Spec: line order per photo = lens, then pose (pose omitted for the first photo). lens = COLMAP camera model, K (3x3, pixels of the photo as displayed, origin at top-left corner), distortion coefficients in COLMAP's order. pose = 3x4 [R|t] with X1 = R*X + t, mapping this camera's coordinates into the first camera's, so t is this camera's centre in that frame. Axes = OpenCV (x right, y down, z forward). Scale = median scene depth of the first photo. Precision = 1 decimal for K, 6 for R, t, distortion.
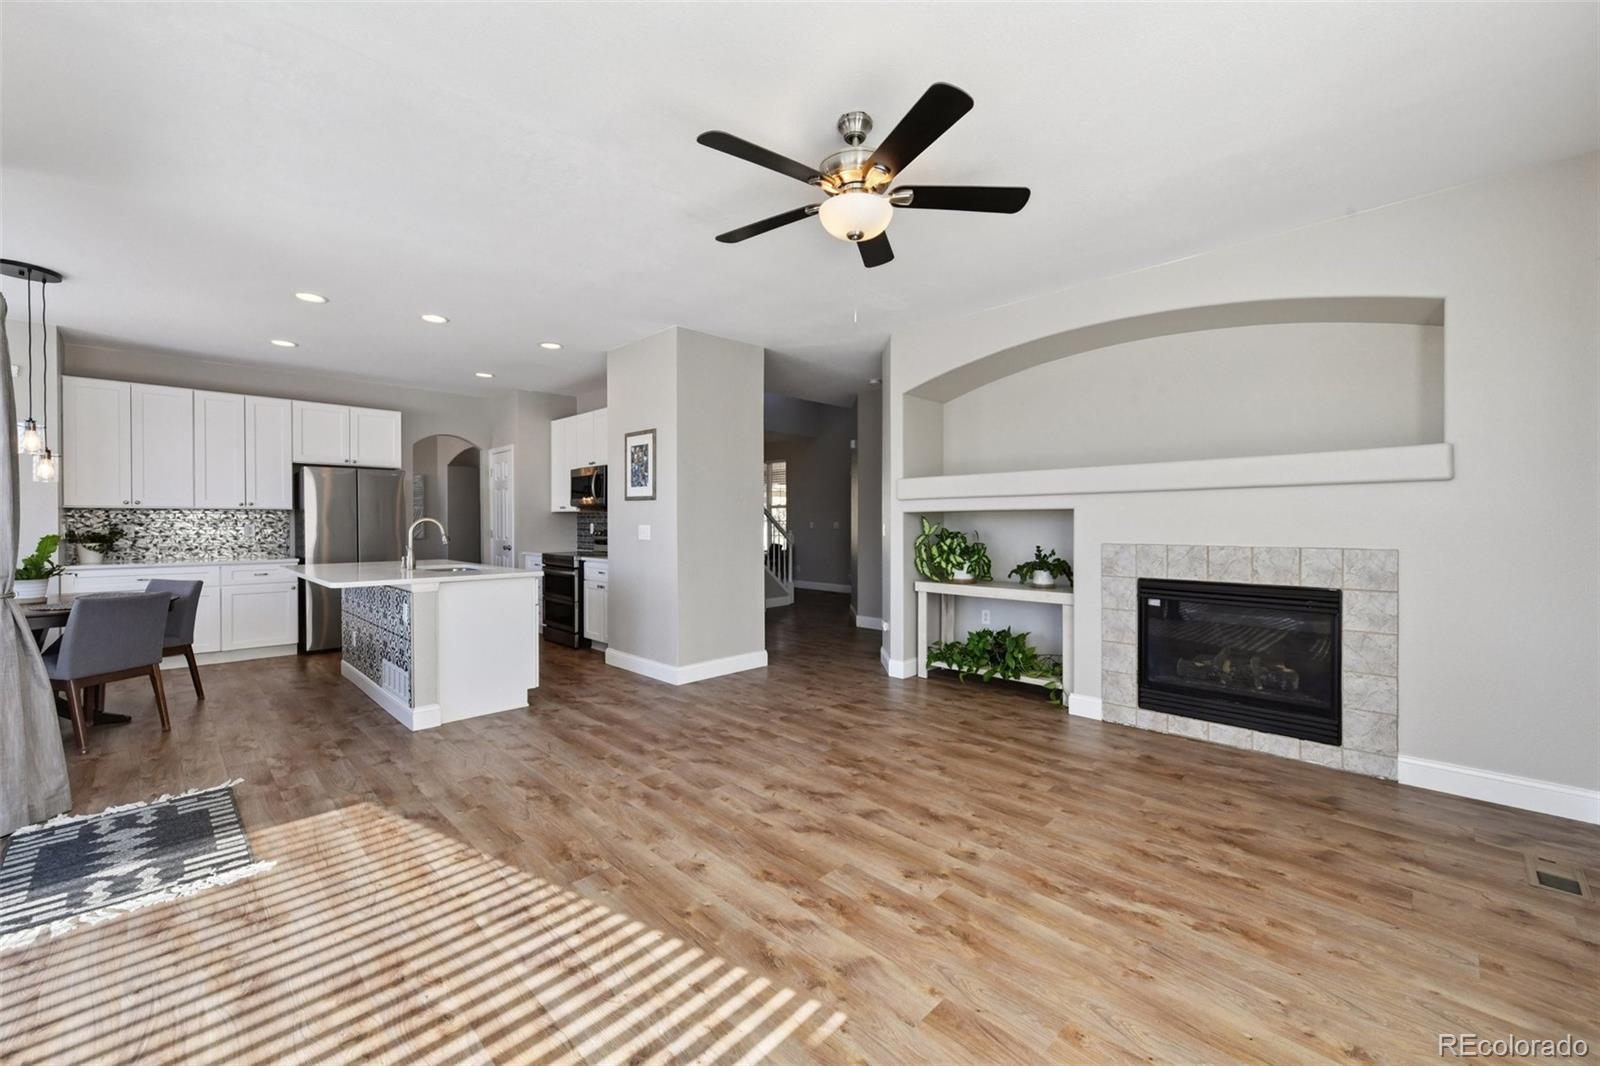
lens RADIAL K [[621.3, 0, 805.4], [0, 621.3, 524.4], [0, 0, 1]] dist [0.000259, -0.000054]
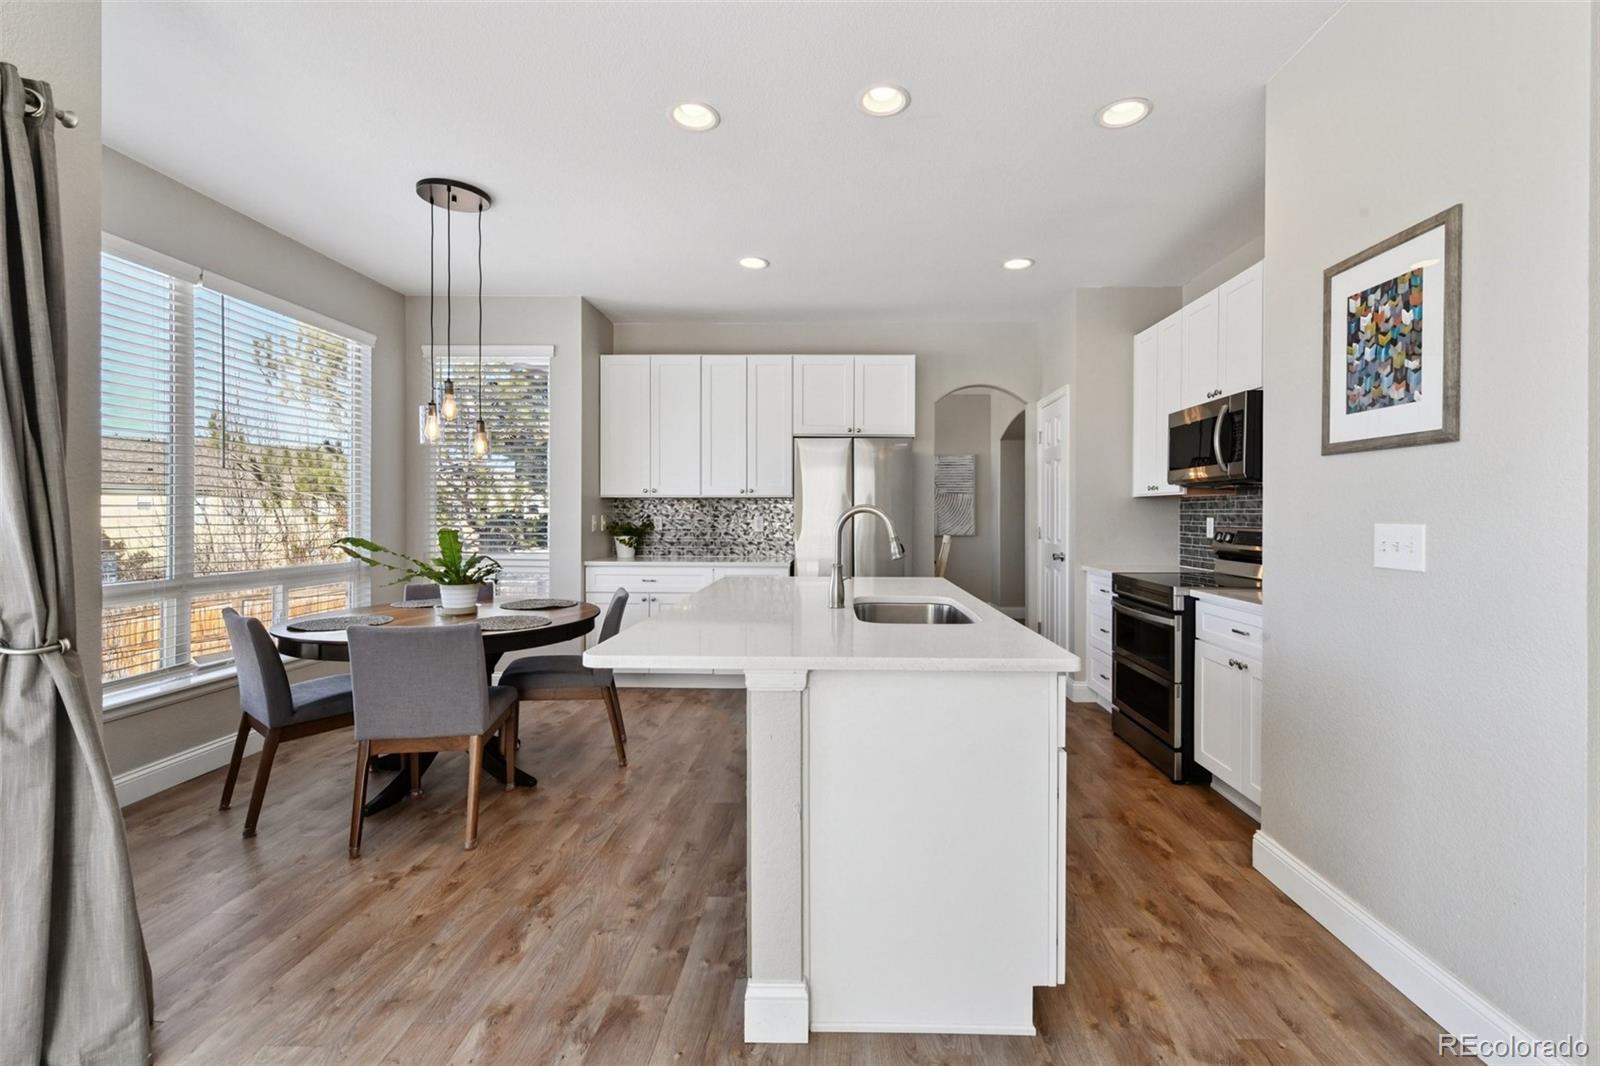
lens RADIAL K [[699.1, 0, 833.4], [0, 699.1, 521.7], [0, 0, 1]] dist [-0.000004, -0.000114]
pose [[0.690323, 0.010008, -0.723432, -0.179453], [-0.006718, 0.999950, 0.007423, -0.000546], [0.723470, -0.000264, 0.690356, 0.478952]]
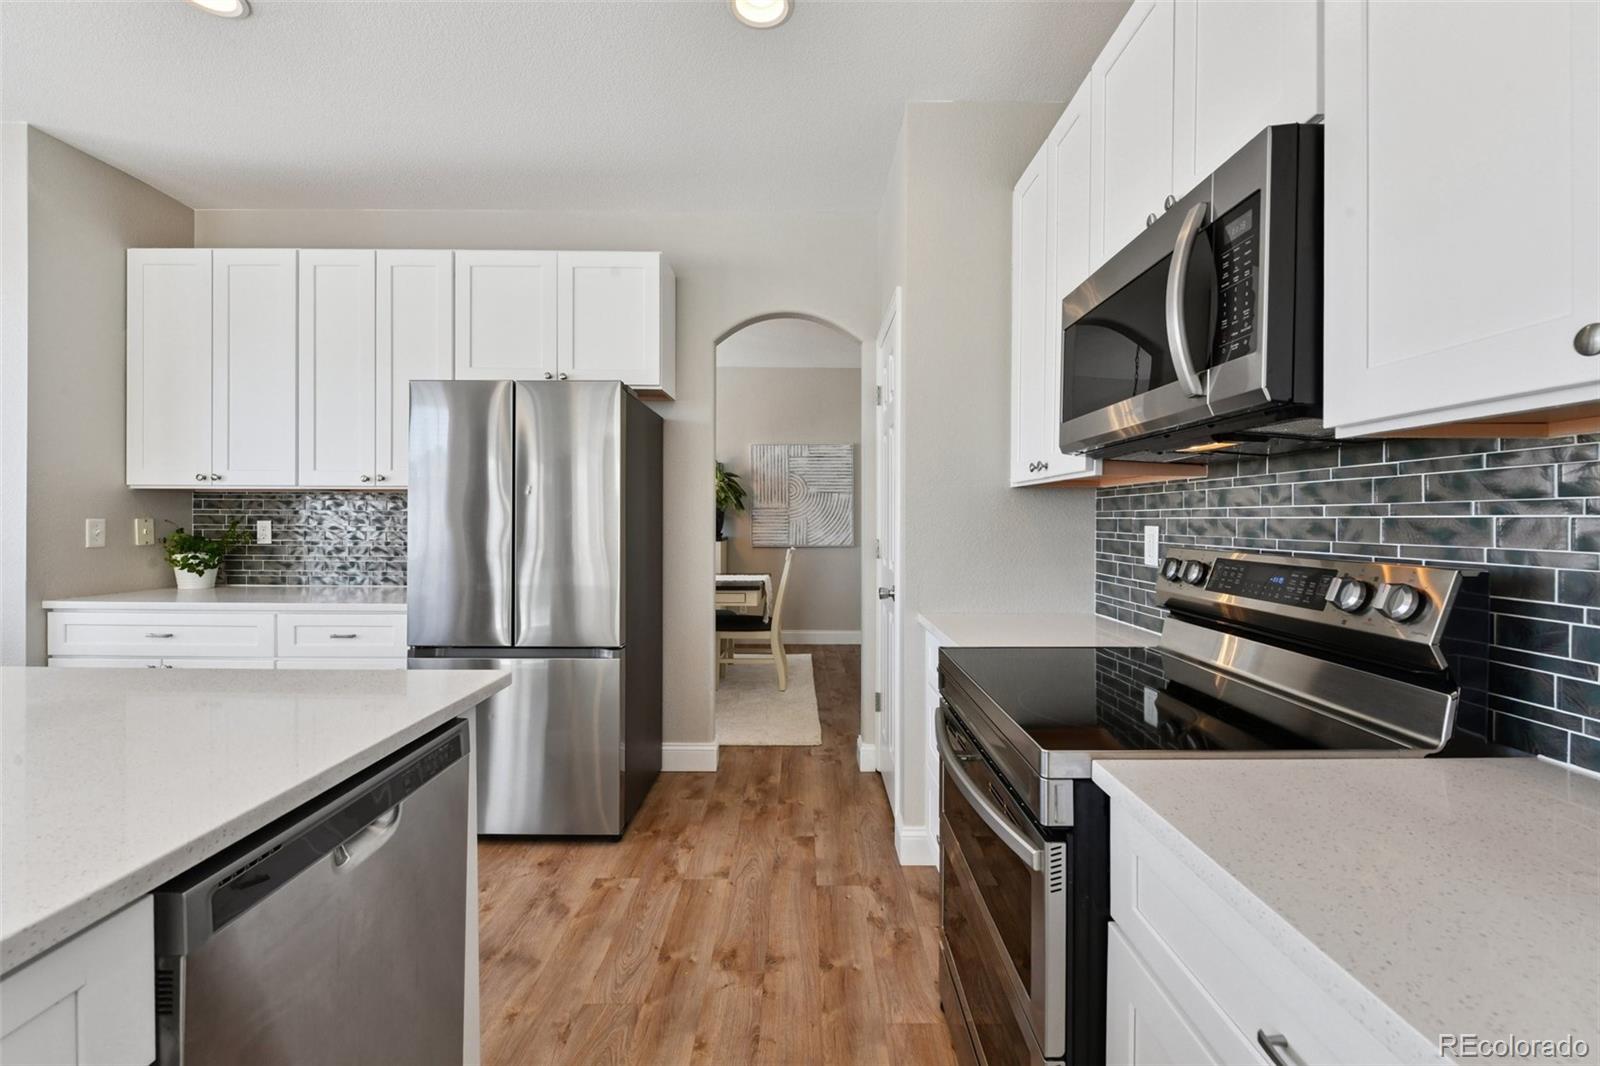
lens RADIAL K [[658.7, 0, 807.4], [0, 658.7, 524.1], [0, 0, 1]] dist [-0.000975, -0.000453]
pose [[0.703122, 0.008481, -0.711019, -0.324835], [-0.009011, 0.999955, 0.003016, -0.002566], [0.711013, 0.004286, 0.703166, 0.918633]]
